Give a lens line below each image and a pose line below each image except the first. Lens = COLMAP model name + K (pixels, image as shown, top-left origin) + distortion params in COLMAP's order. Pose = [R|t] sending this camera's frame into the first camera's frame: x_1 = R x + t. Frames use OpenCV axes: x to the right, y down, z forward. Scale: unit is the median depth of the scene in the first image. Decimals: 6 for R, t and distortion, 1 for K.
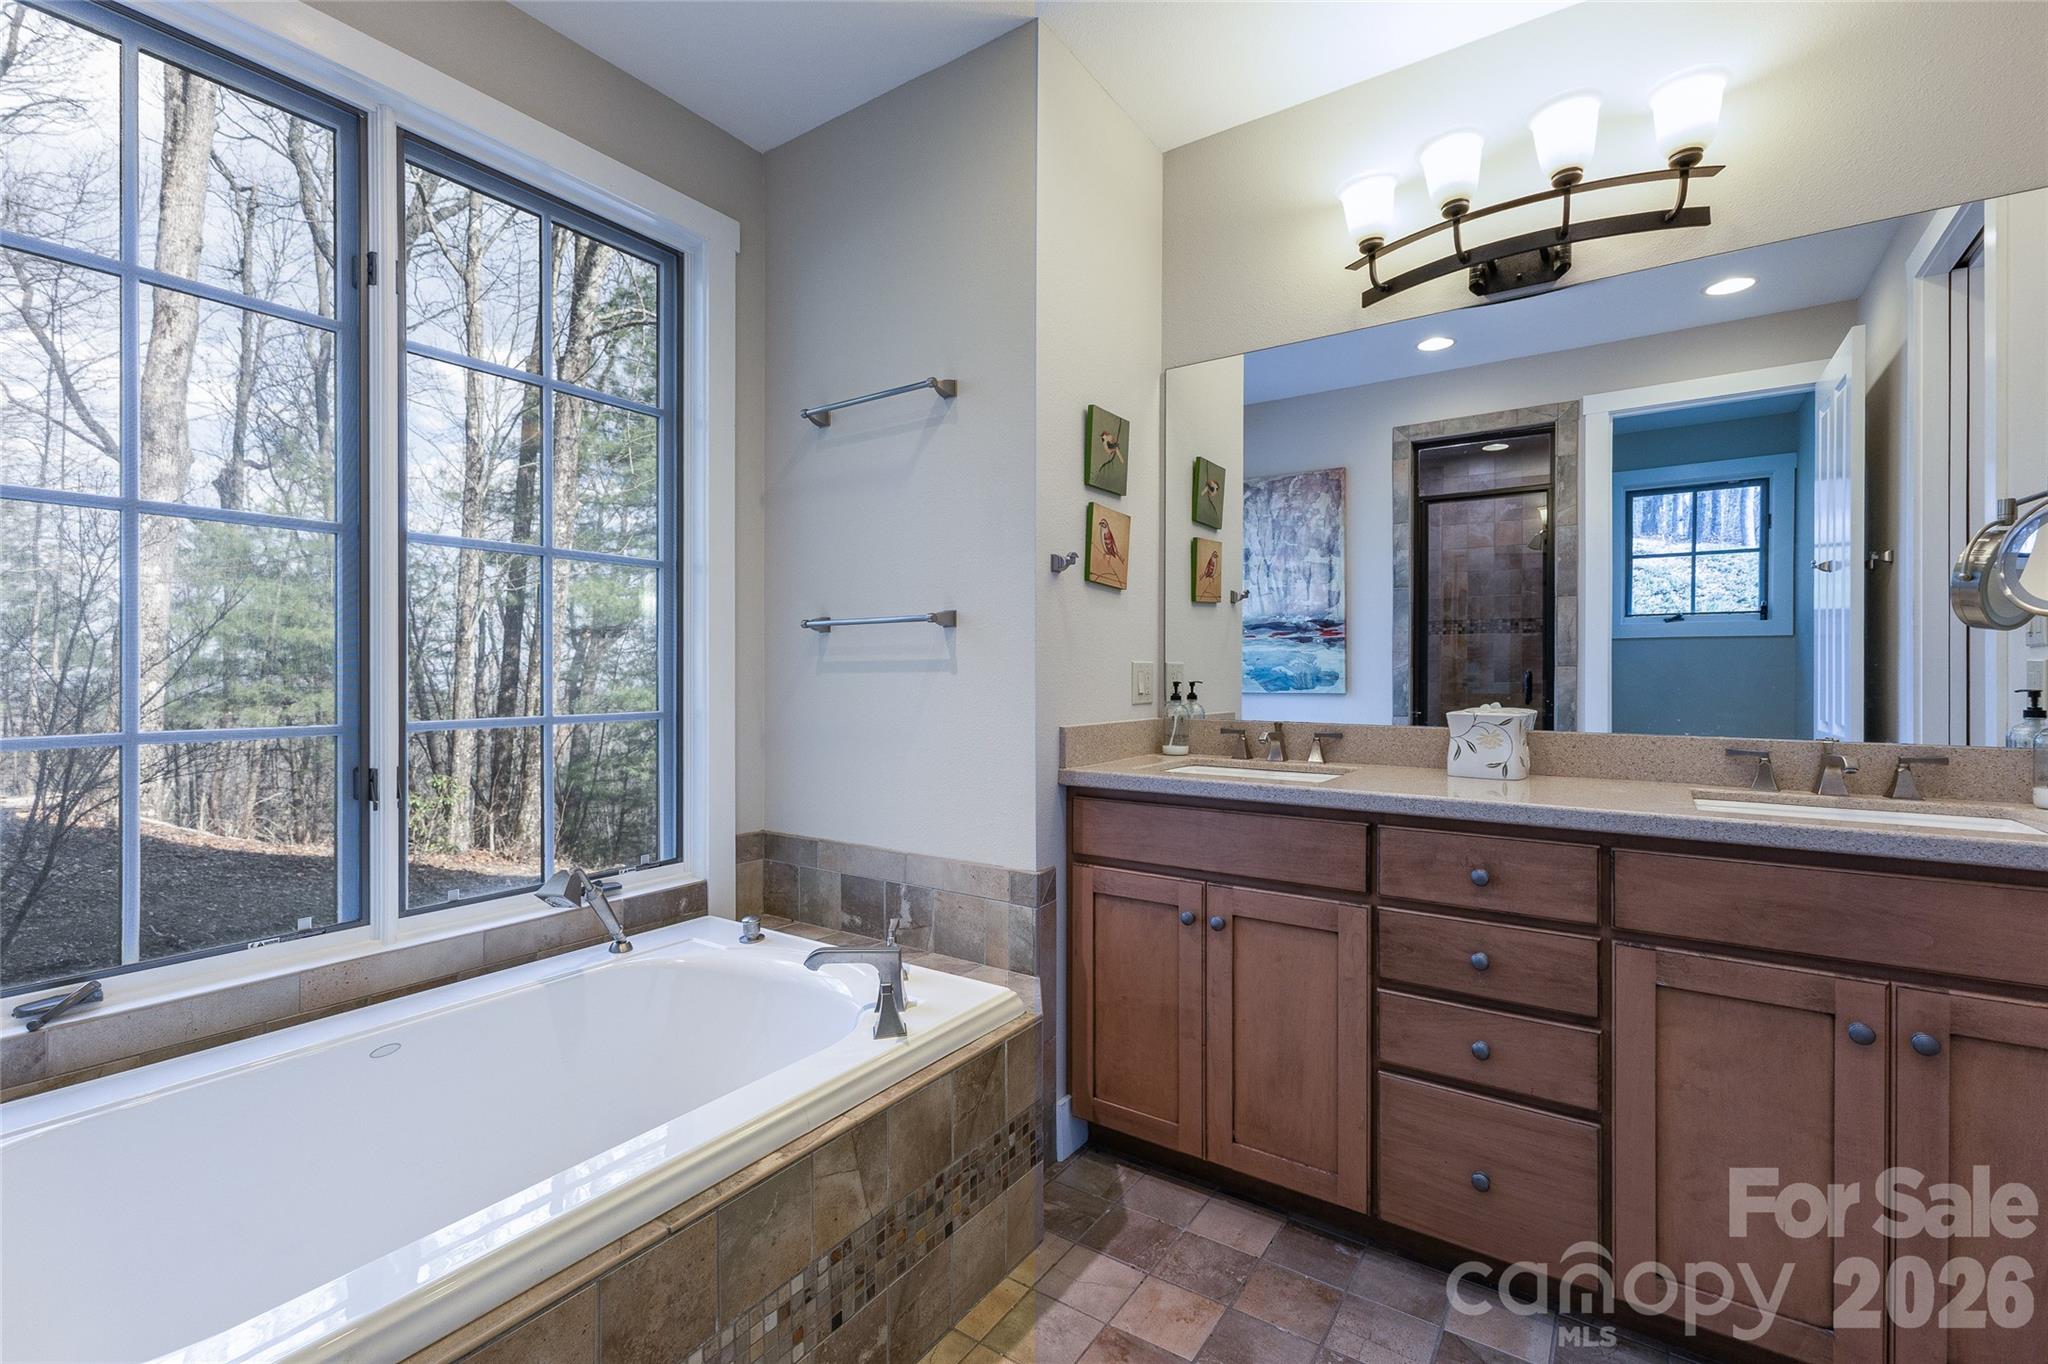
lens RADIAL K [[889.5, 0, 1038.6], [0, 889.5, 672.9], [0, 0, 1]] dist [0.004741, 0.001105]
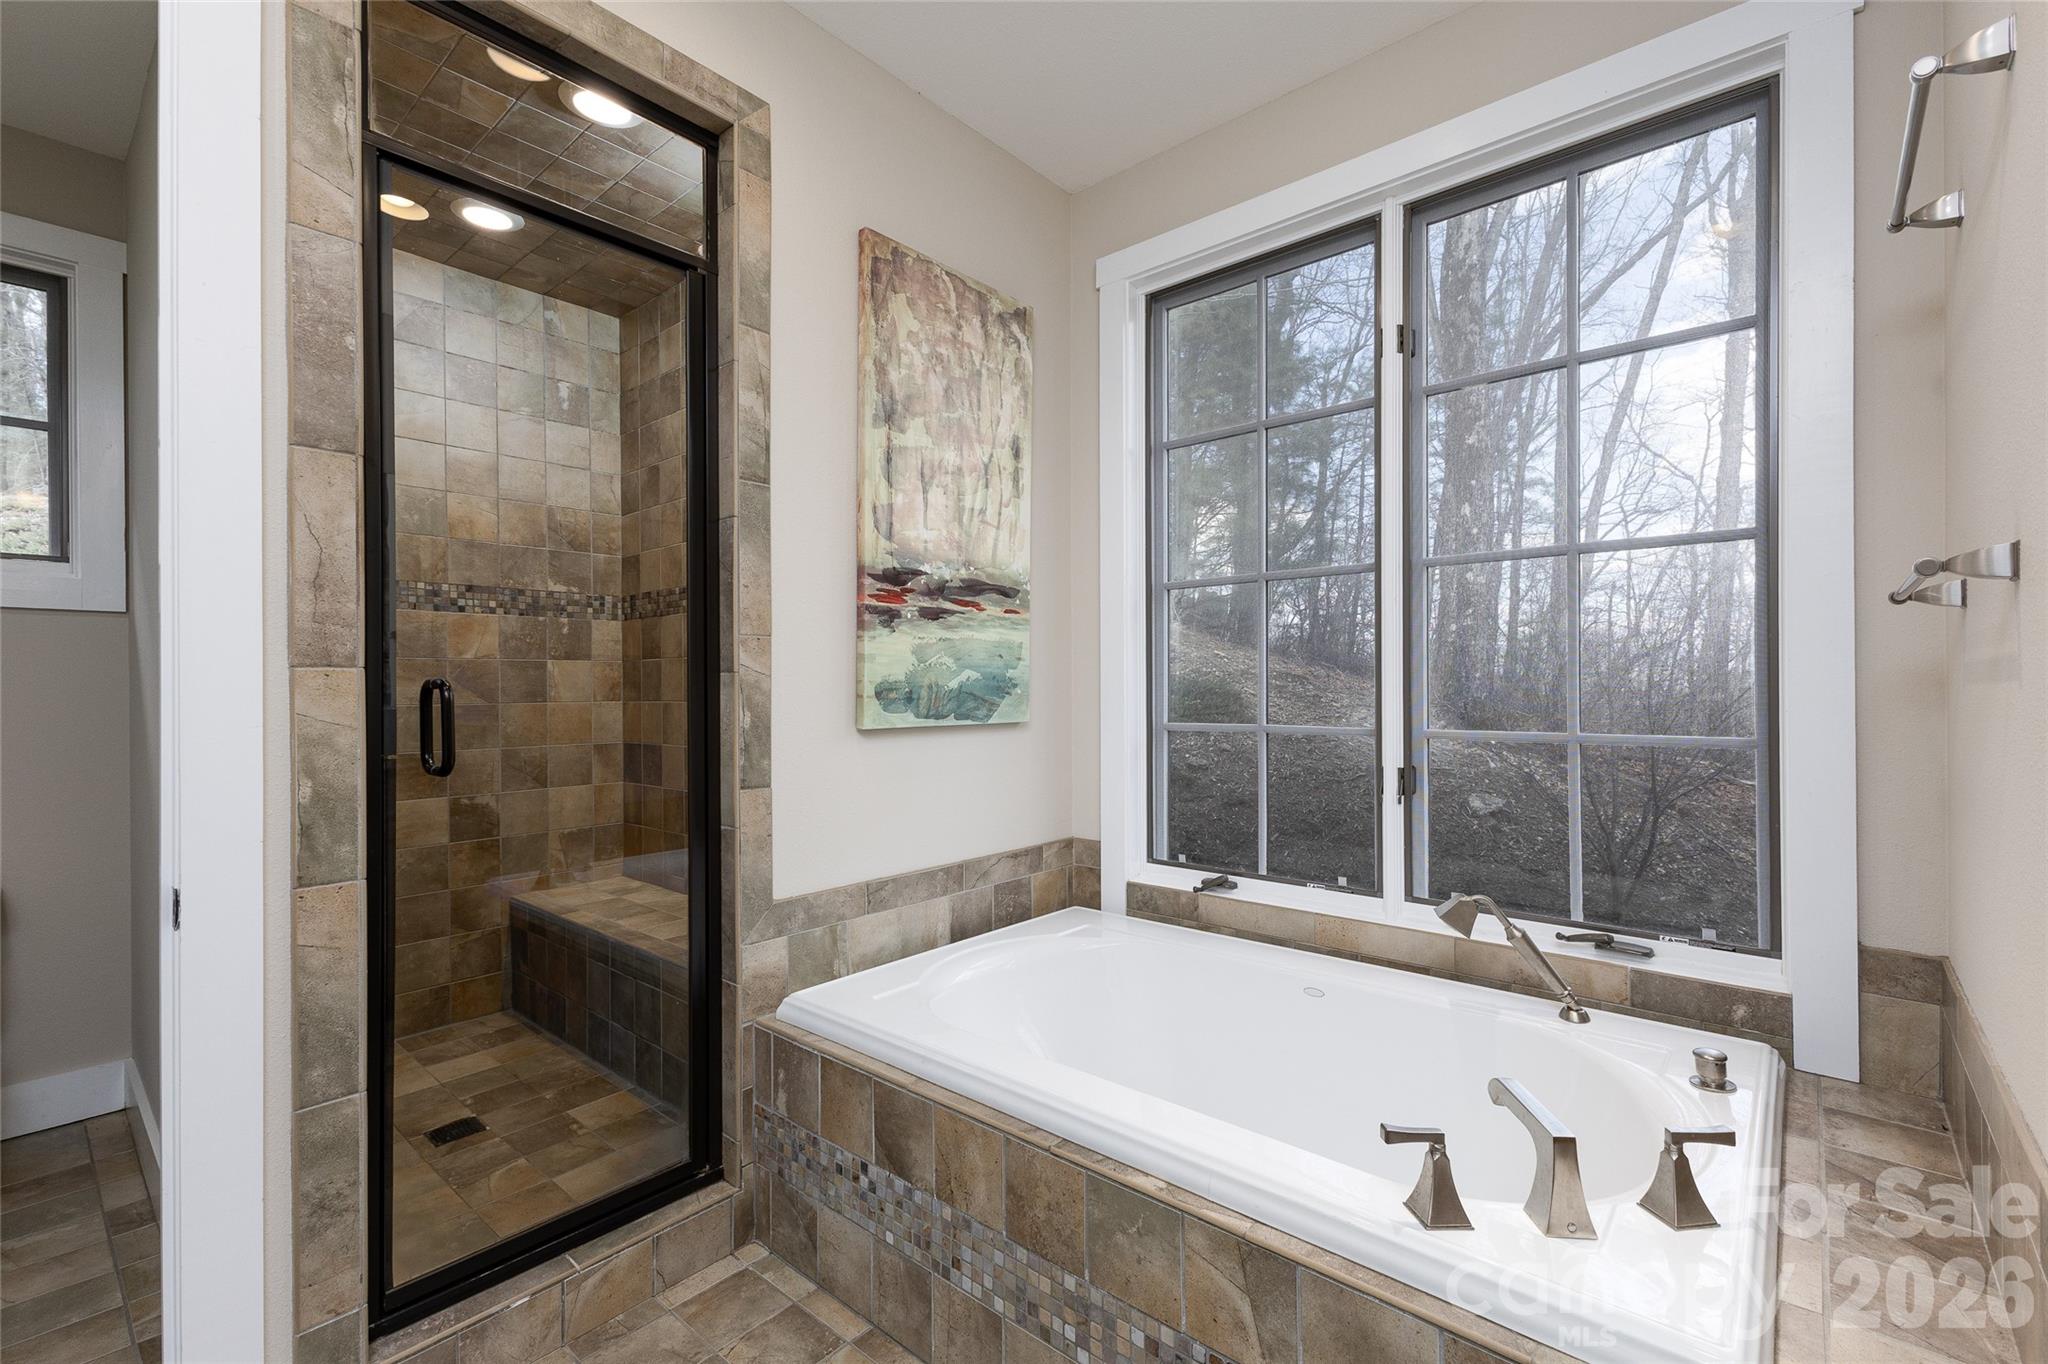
lens RADIAL K [[889.5, 0, 1040.8], [0, 889.5, 690.0], [0, 0, 1]] dist [0.004741, 0.001105]
pose [[-0.121822, 0.003196, -0.992547, 0.535025], [0.001628, 0.999994, 0.003020, 0.001012], [0.992551, -0.001248, -0.121827, 0.777612]]
